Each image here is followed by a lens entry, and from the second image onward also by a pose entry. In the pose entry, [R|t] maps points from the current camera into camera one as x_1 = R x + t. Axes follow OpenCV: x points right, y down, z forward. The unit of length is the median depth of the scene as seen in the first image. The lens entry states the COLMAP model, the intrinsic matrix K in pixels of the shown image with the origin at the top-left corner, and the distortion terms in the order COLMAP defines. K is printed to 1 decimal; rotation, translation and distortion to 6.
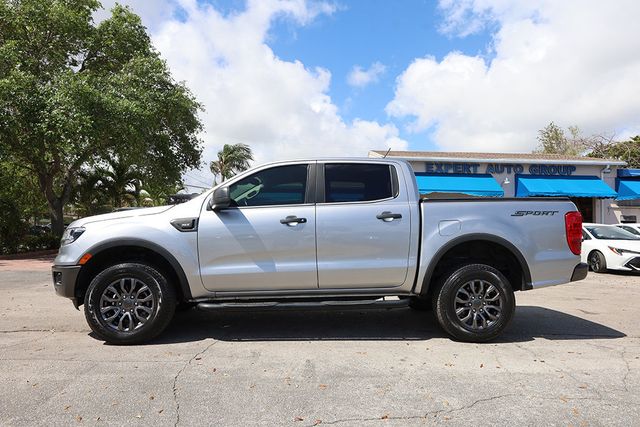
lens RADIAL K [[410.8, 0, 323.0], [0, 410.8, 207.0], [0, 0, 1]] dist [0.003345, -0.000218]
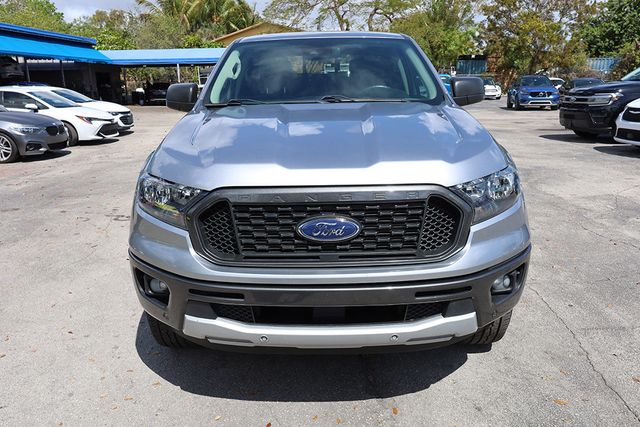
lens RADIAL K [[511.3, 0, 309.2], [0, 511.3, 214.8], [0, 0, 1]] dist [0.001040, 0.000252]
pose [[0.099268, -0.263768, 0.959465, -1.124083], [-0.035635, 0.962666, 0.268335, -0.040938], [-0.994423, -0.060827, 0.086162, 1.113575]]
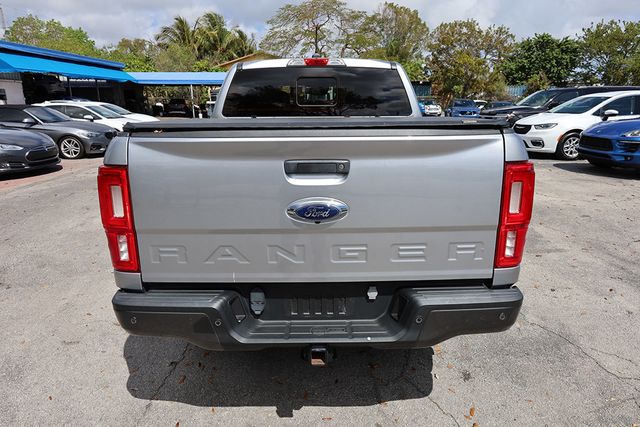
lens RADIAL K [[411.0, 0, 321.2], [0, 411.0, 210.2], [0, 0, 1]] dist [0.000330, -0.000856]
pose [[0.034940, -0.272640, 0.961481, -1.482428], [-0.053243, 0.960195, 0.274210, -0.071554], [-0.997970, -0.060773, 0.019033, 1.113325]]
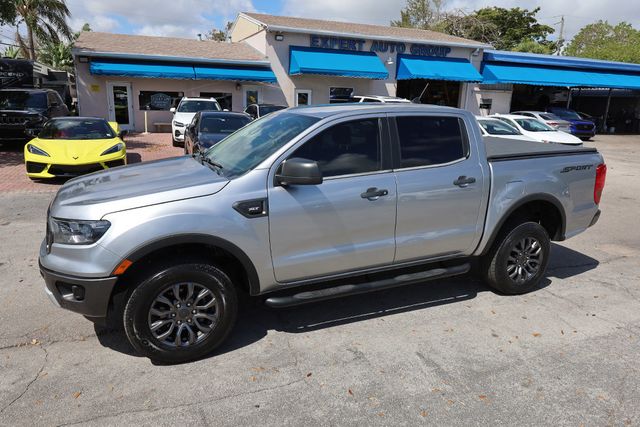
lens RADIAL K [[440.2, 0, 309.8], [0, 440.2, 202.6], [0, 0, 1]] dist [0.004042, -0.001243]
pose [[0.944297, -0.061538, 0.323290, -0.470531], [-0.035556, 0.957534, 0.286120, -0.193624], [-0.327169, -0.281677, 0.902008, 0.221326]]
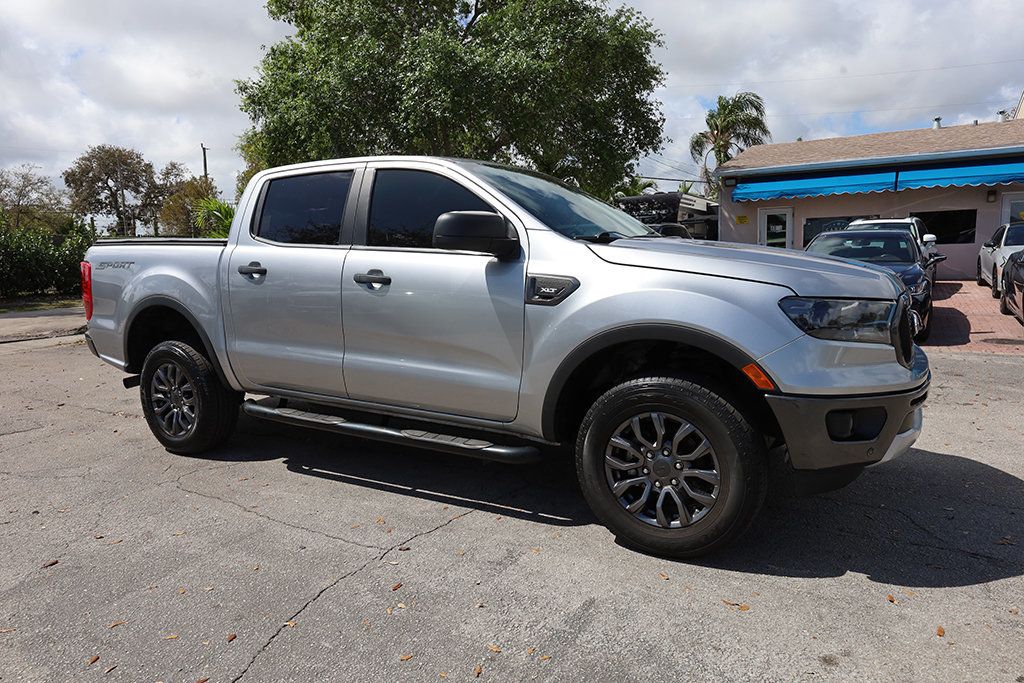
lens RADIAL K [[657.6, 0, 513.9], [0, 657.6, 336.2], [0, 0, 1]] dist [0.000330, -0.000856]
pose [[0.843054, 0.031615, -0.536898, 0.219941], [0.070729, 0.983084, 0.168949, -0.030731], [0.533157, -0.180408, 0.826557, 0.340445]]
